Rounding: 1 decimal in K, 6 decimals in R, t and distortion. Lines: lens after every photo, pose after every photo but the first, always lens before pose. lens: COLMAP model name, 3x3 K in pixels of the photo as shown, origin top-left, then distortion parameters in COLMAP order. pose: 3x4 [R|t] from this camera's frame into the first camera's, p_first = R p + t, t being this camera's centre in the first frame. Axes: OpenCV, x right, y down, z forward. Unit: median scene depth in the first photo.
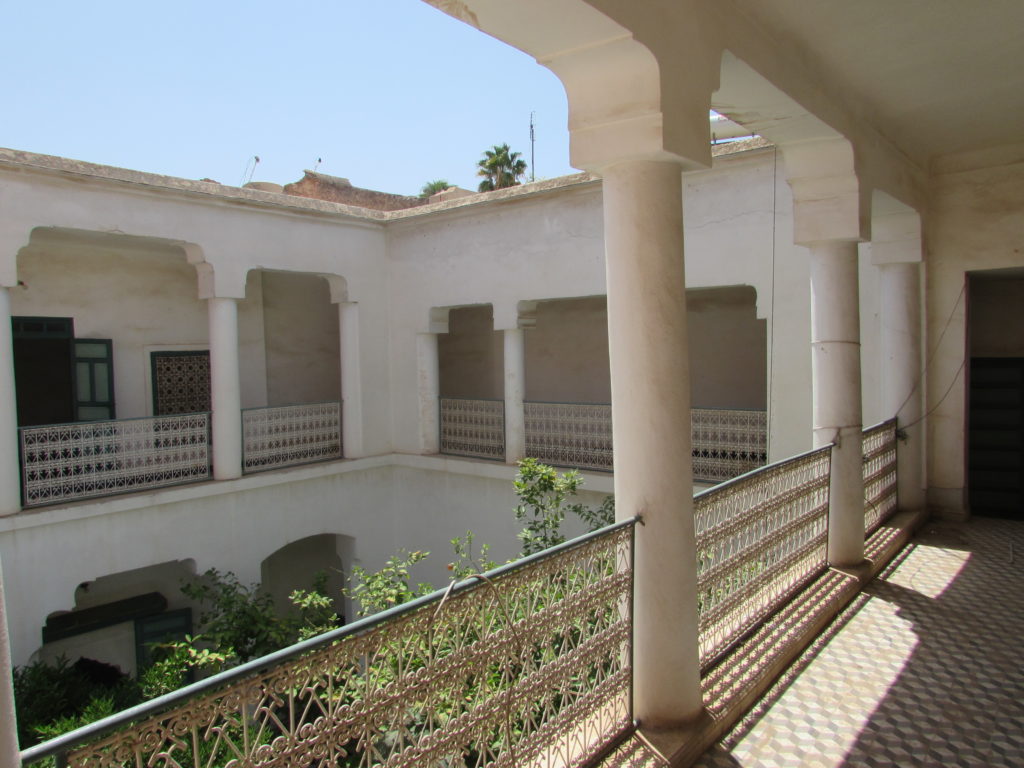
lens RADIAL K [[723.2, 0, 513.7], [0, 723.2, 380.8], [0, 0, 1]] dist [-0.048678, 0.023722]
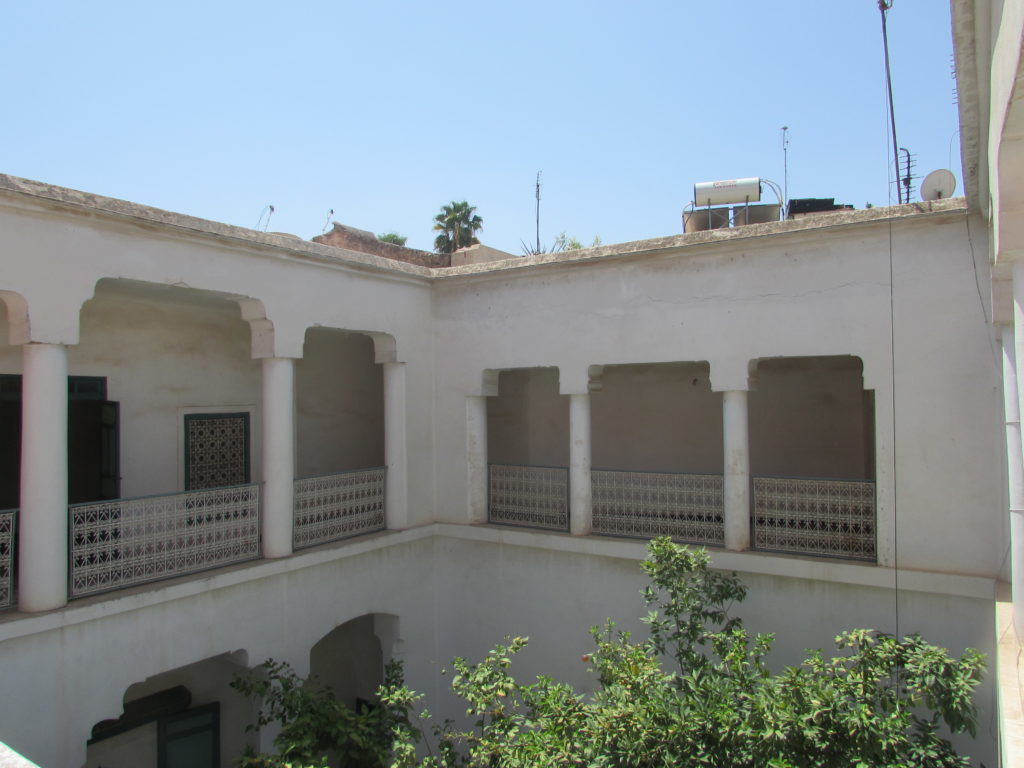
lens RADIAL K [[723.2, 0, 513.2], [0, 723.2, 378.4], [0, 0, 1]] dist [-0.048678, 0.023722]
pose [[0.994196, 0.011354, 0.106985, -0.194202], [-0.003438, 0.997261, -0.073885, -0.020704], [-0.107531, 0.073088, 0.991512, 0.052566]]
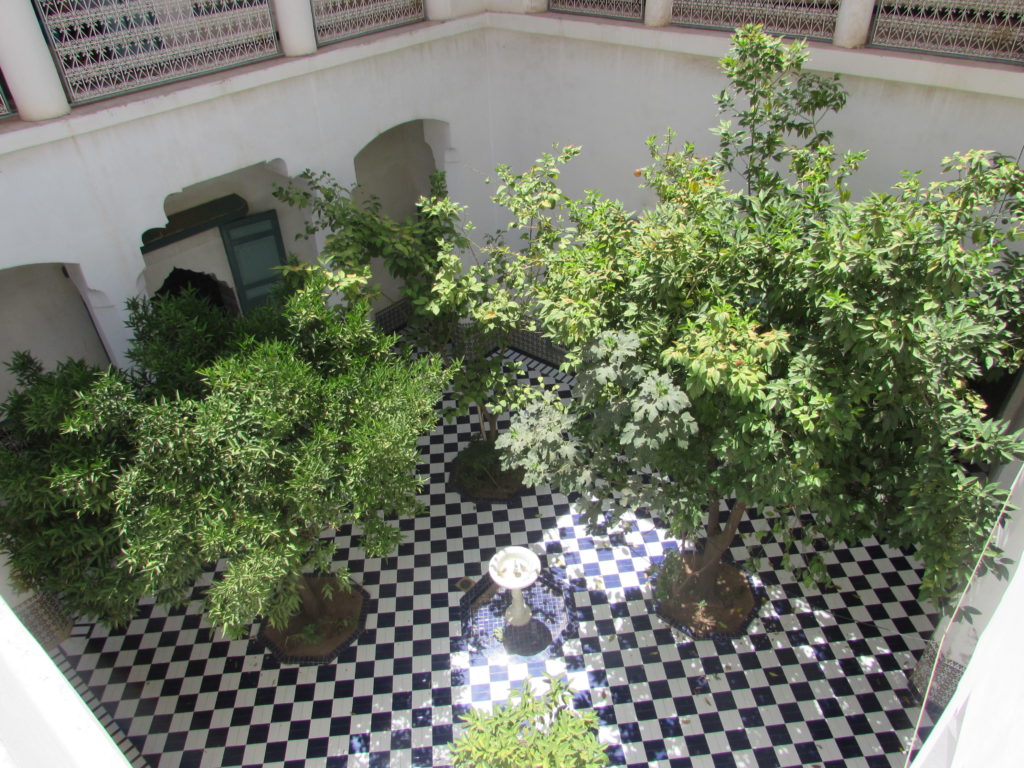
lens RADIAL K [[723.2, 0, 514.1], [0, 723.2, 389.8], [0, 0, 1]] dist [-0.048678, 0.023722]
pose [[0.999908, -0.010869, -0.008170, -0.154078], [0.013583, 0.825649, 0.564020, 0.001469], [0.000615, -0.564079, 0.825721, 0.135602]]
